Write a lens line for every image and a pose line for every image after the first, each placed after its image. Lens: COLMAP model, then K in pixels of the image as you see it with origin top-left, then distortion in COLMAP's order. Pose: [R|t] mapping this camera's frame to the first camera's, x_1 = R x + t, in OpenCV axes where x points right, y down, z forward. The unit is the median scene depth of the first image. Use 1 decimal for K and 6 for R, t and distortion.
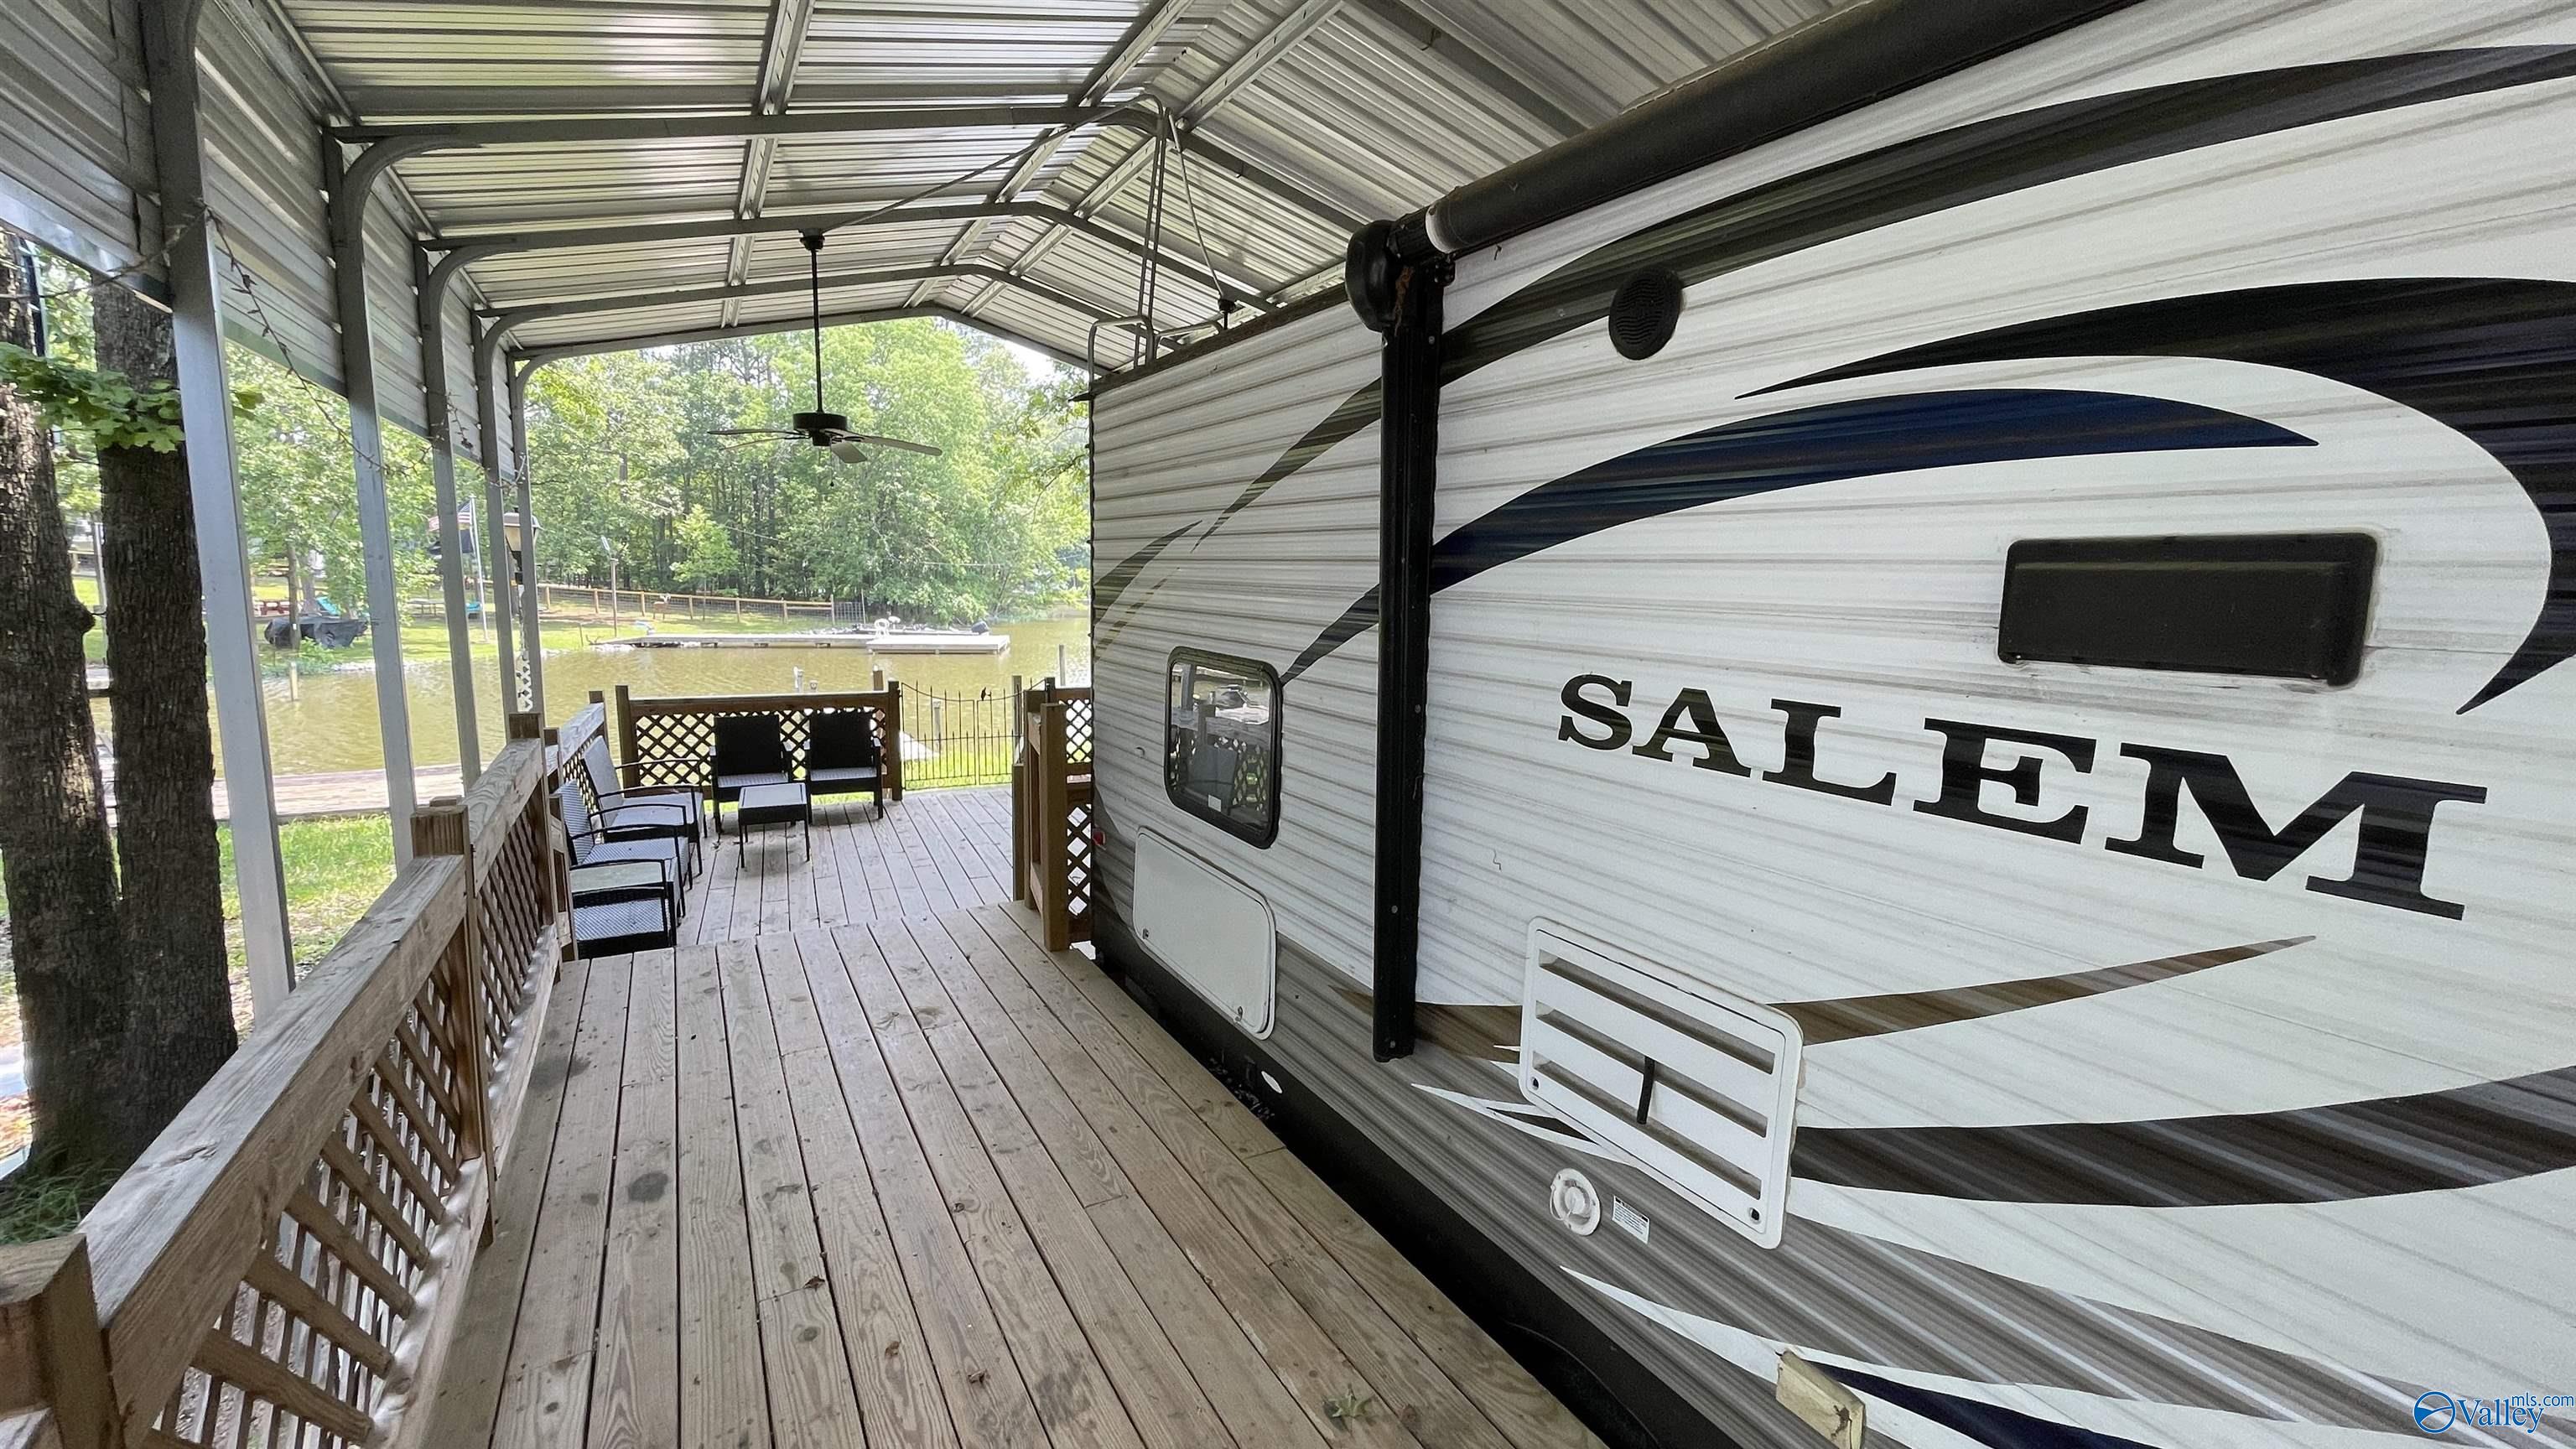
lens RADIAL K [[1035.2, 0, 1291.8], [0, 1035.2, 717.5], [0, 0, 1]] dist [-0.001864, -0.000762]
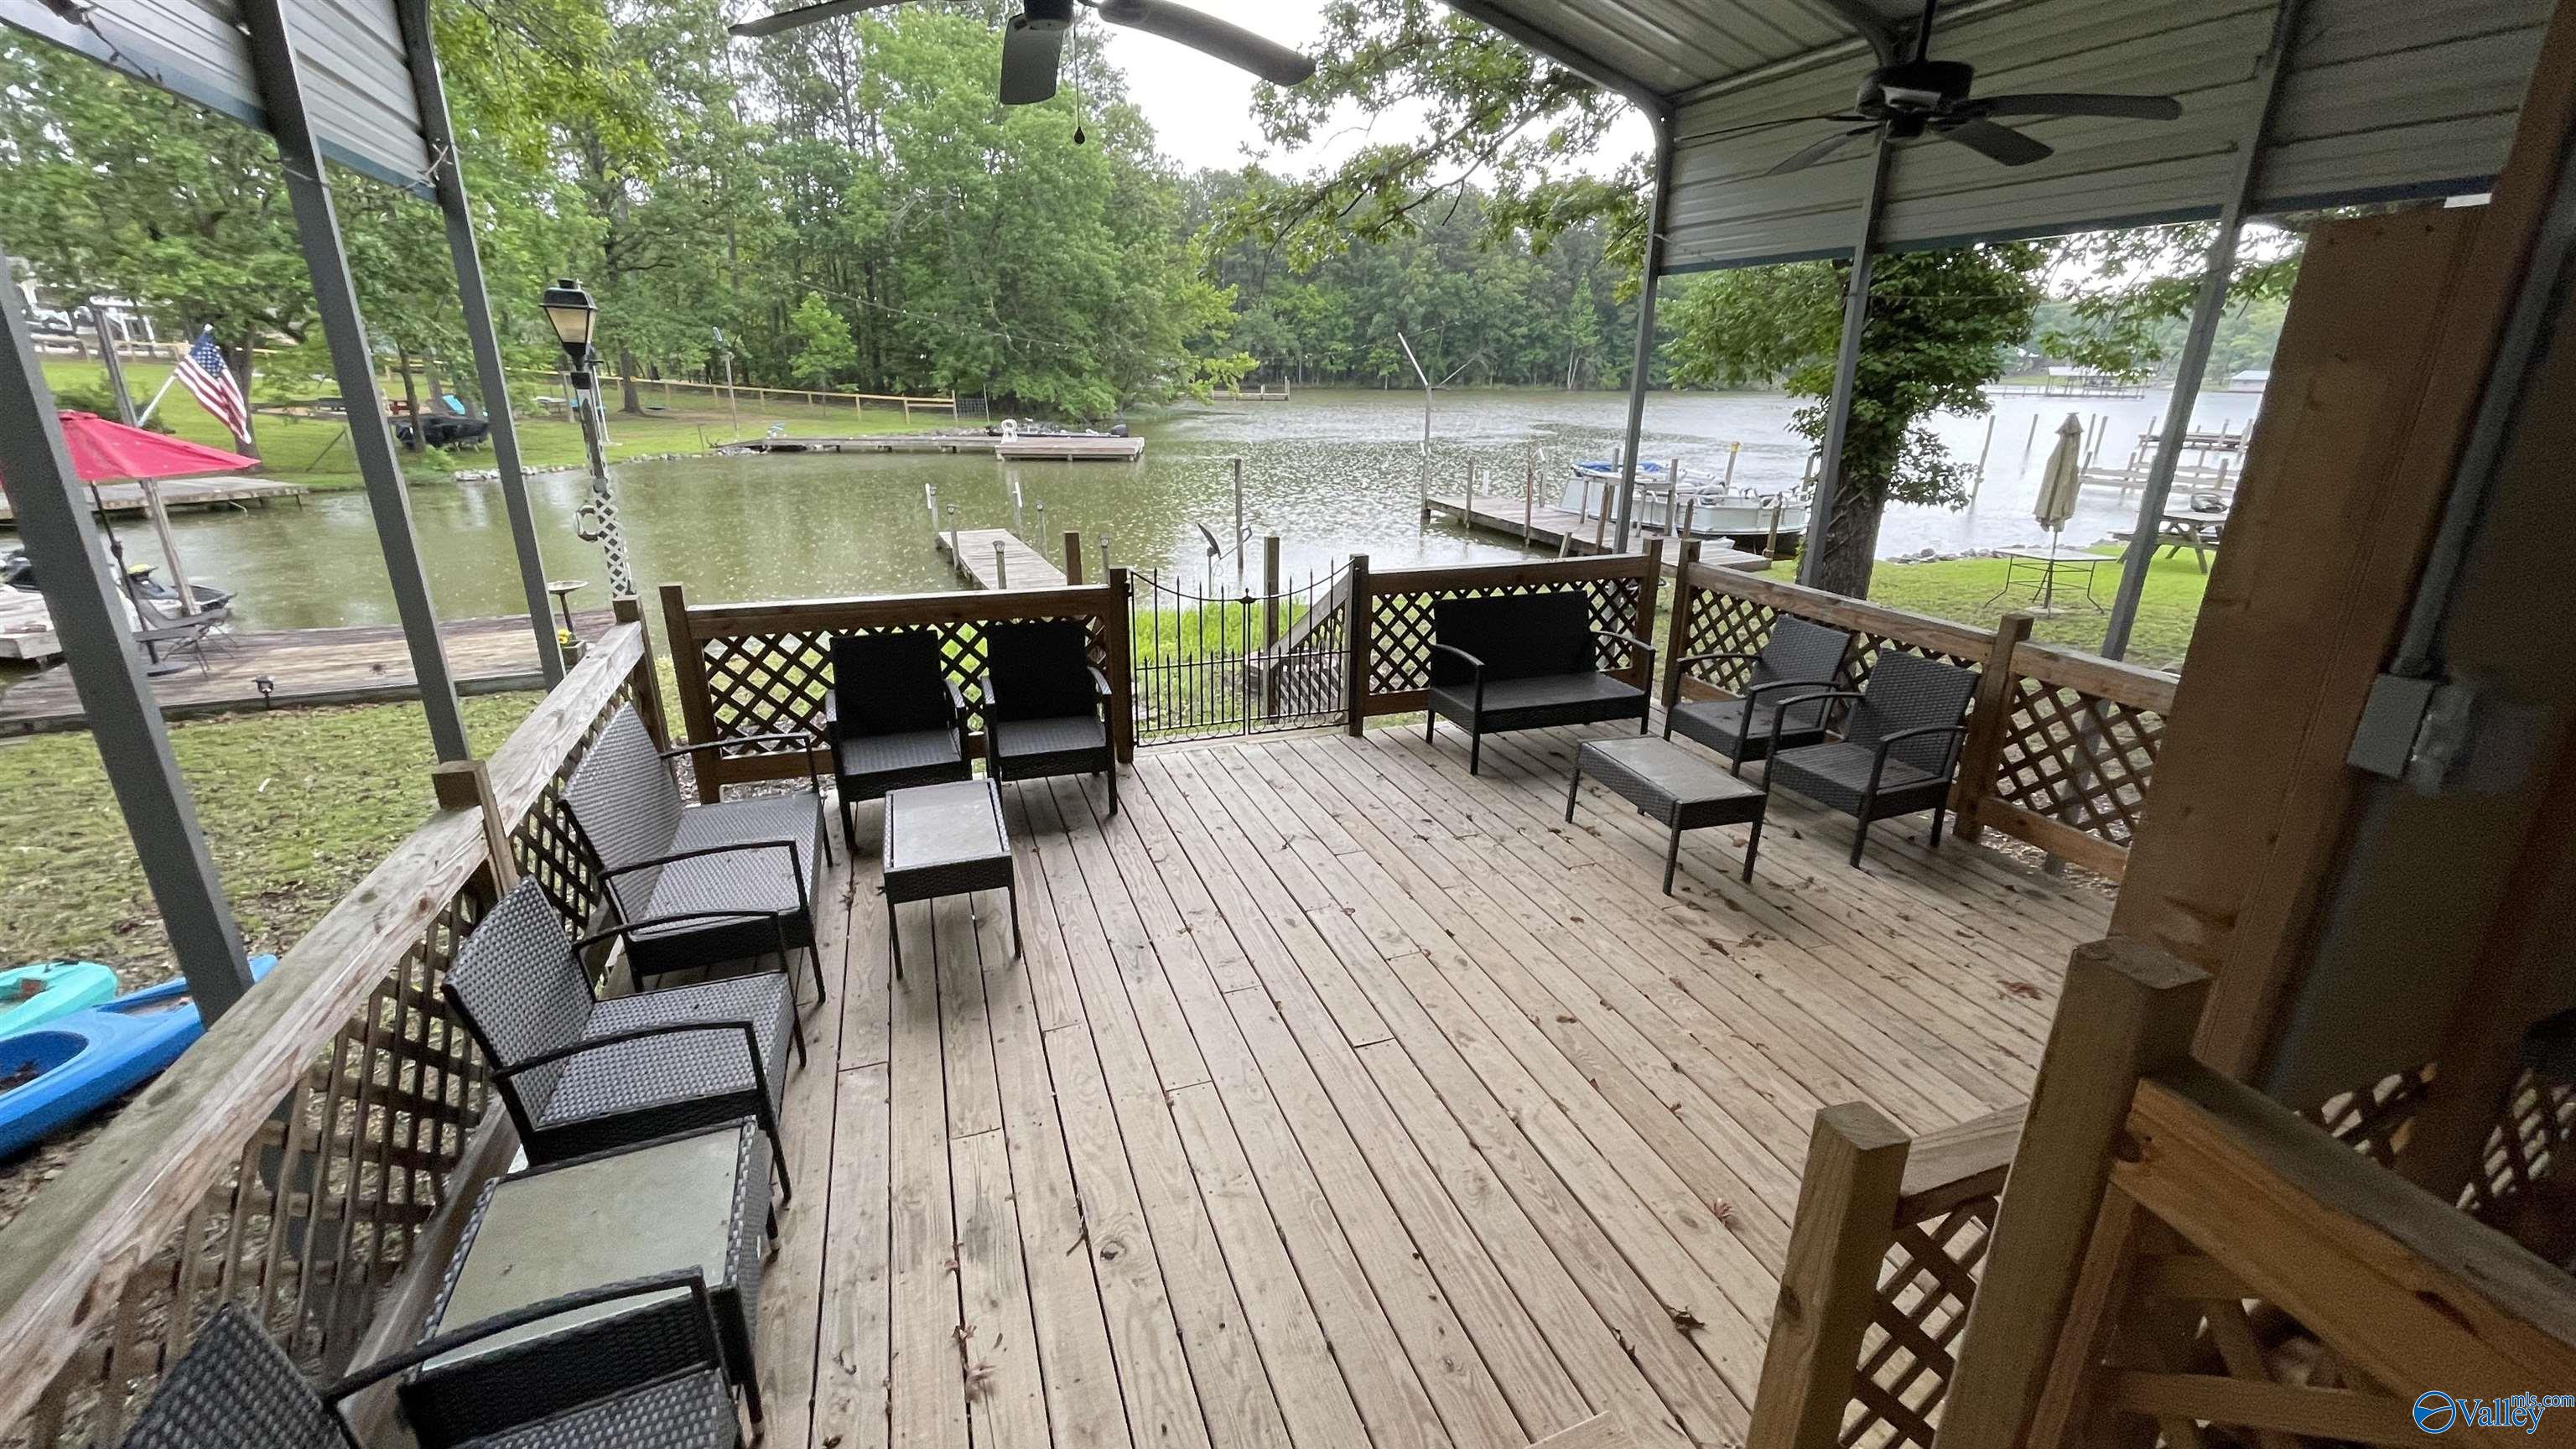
lens RADIAL K [[1035.2, 0, 1287.6], [0, 1035.2, 719.3], [0, 0, 1]] dist [-0.001864, -0.000762]
pose [[0.993697, 0.031677, -0.107535, -0.041019], [-0.010443, 0.981234, 0.192540, -0.011746], [0.111616, -0.190203, 0.975379, 0.077609]]
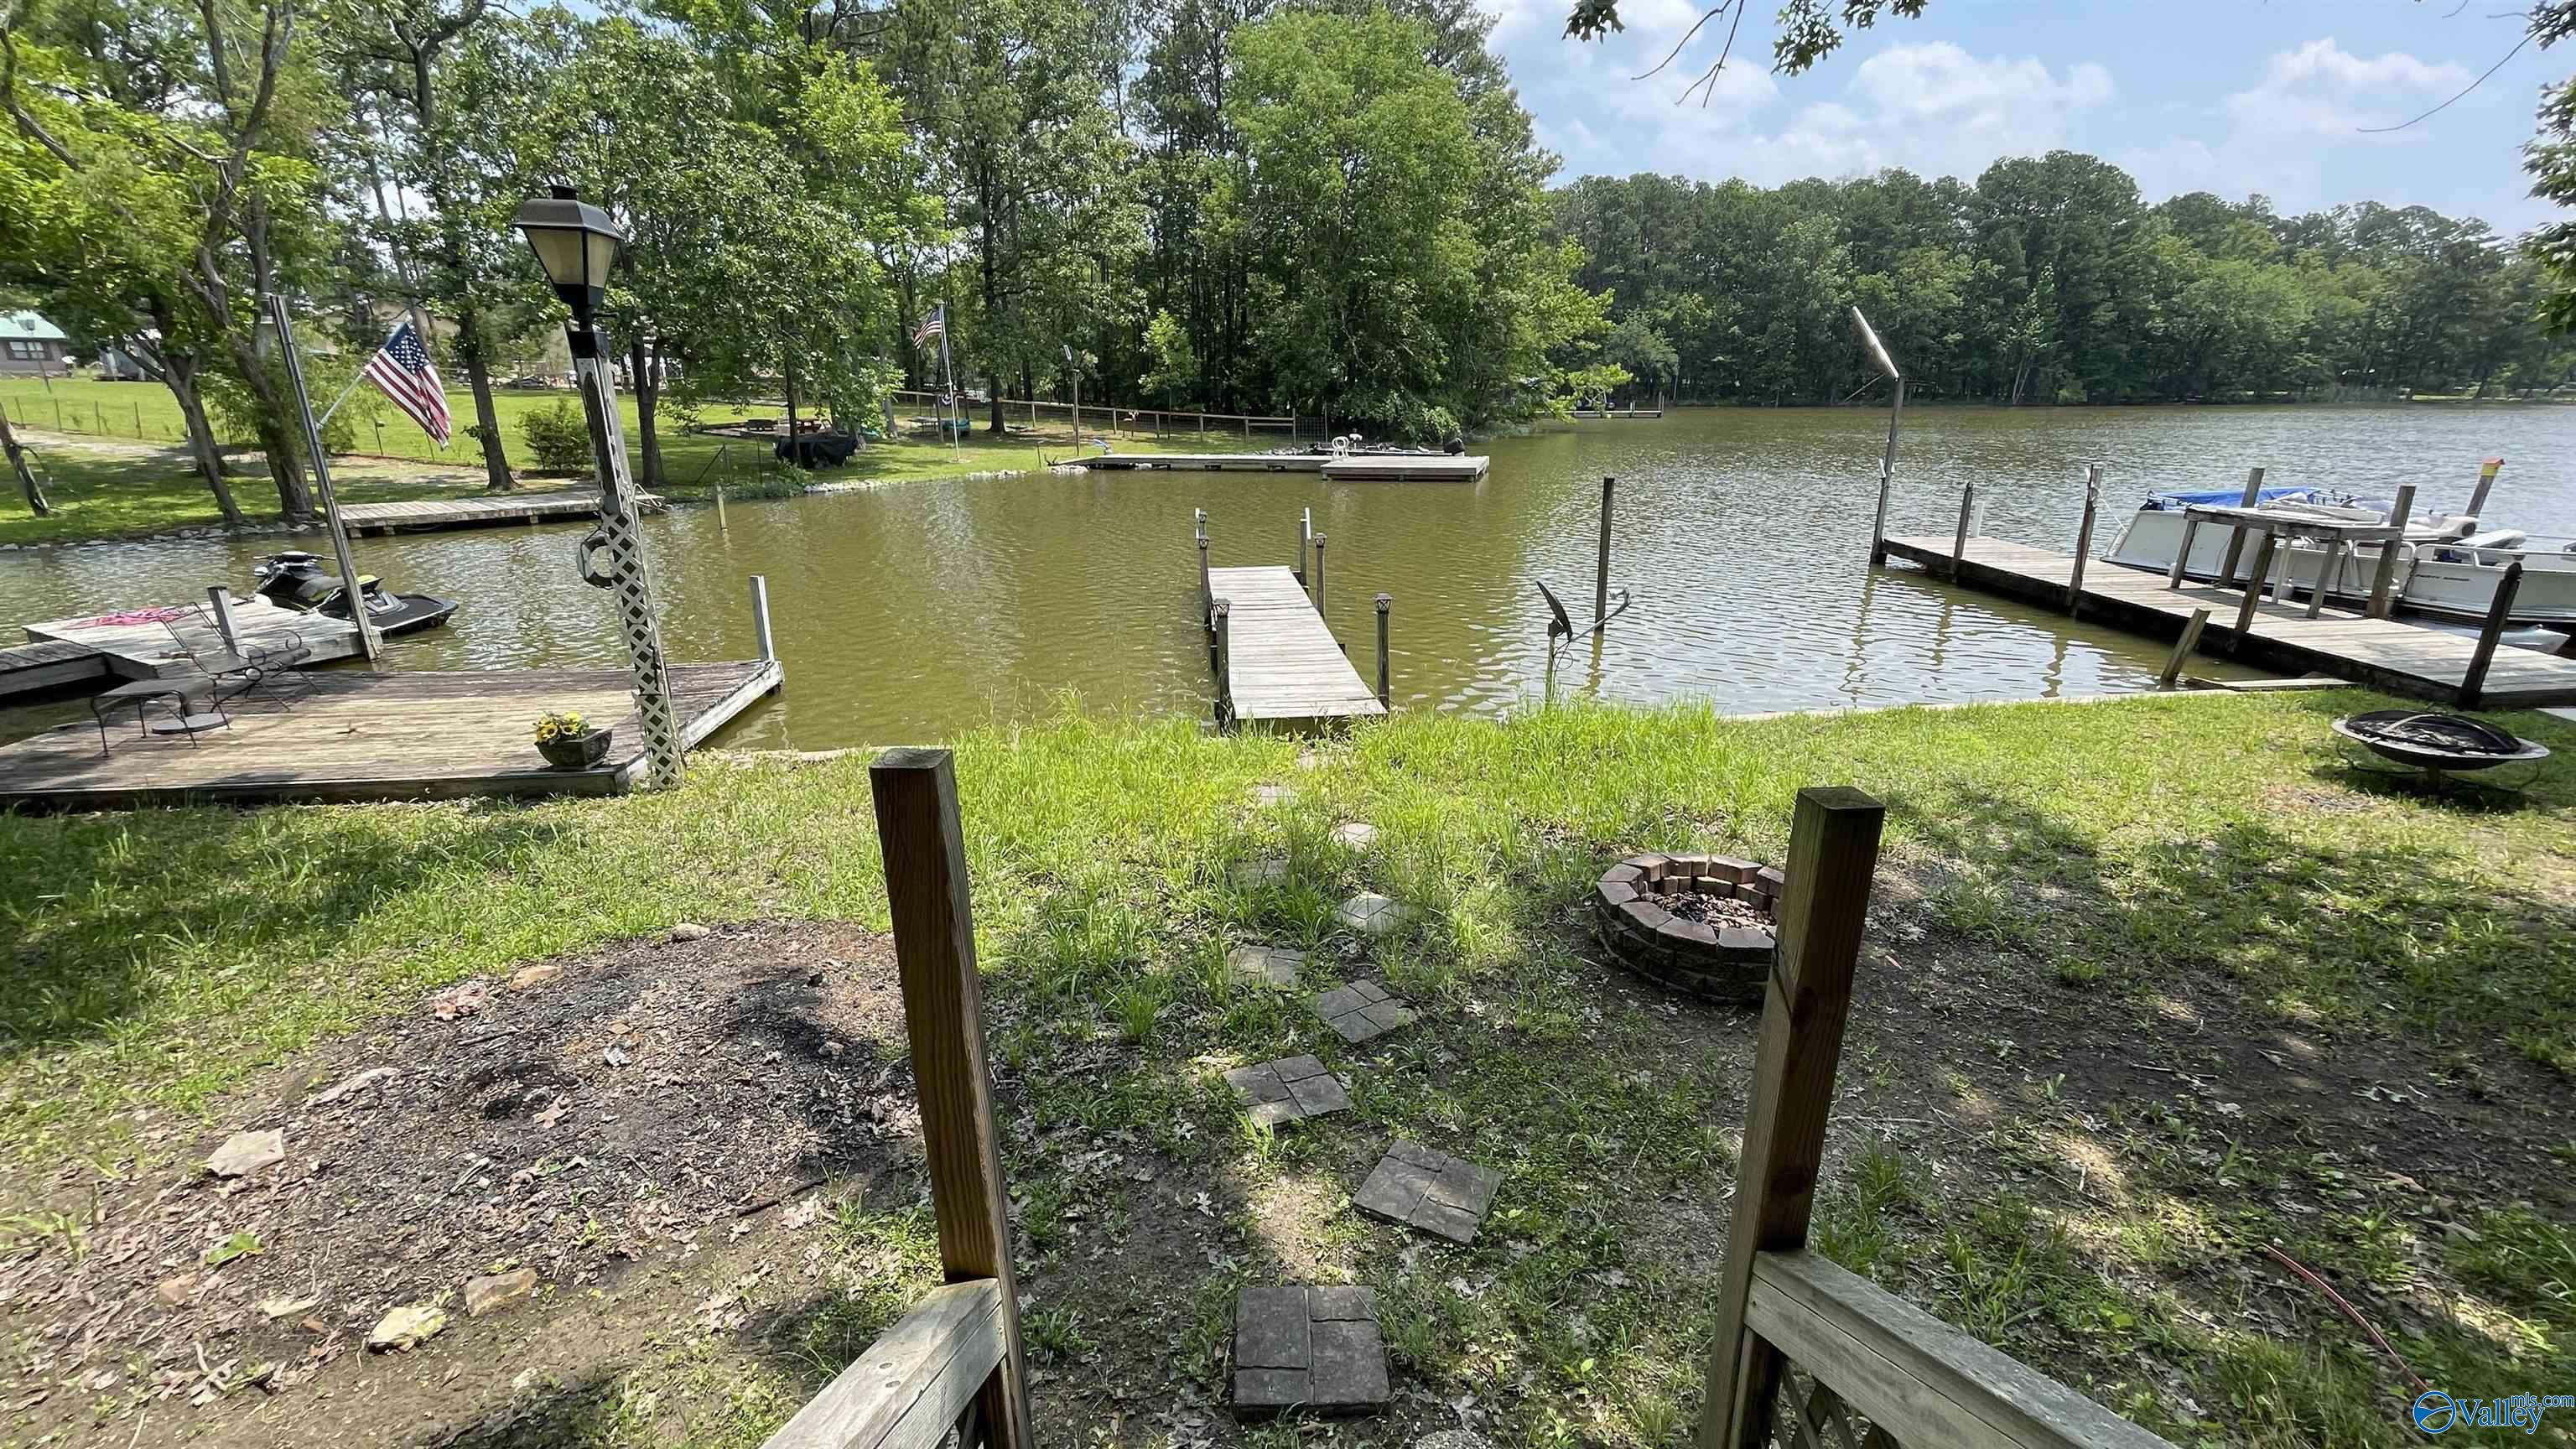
lens RADIAL K [[1035.2, 0, 1279.3], [0, 1035.2, 728.8], [0, 0, 1]] dist [-0.001864, -0.000762]
pose [[0.901503, 0.111598, -0.418137, -0.061186], [-0.034907, 0.981783, 0.186771, -0.015903], [0.431363, -0.153779, 0.888976, 0.184493]]
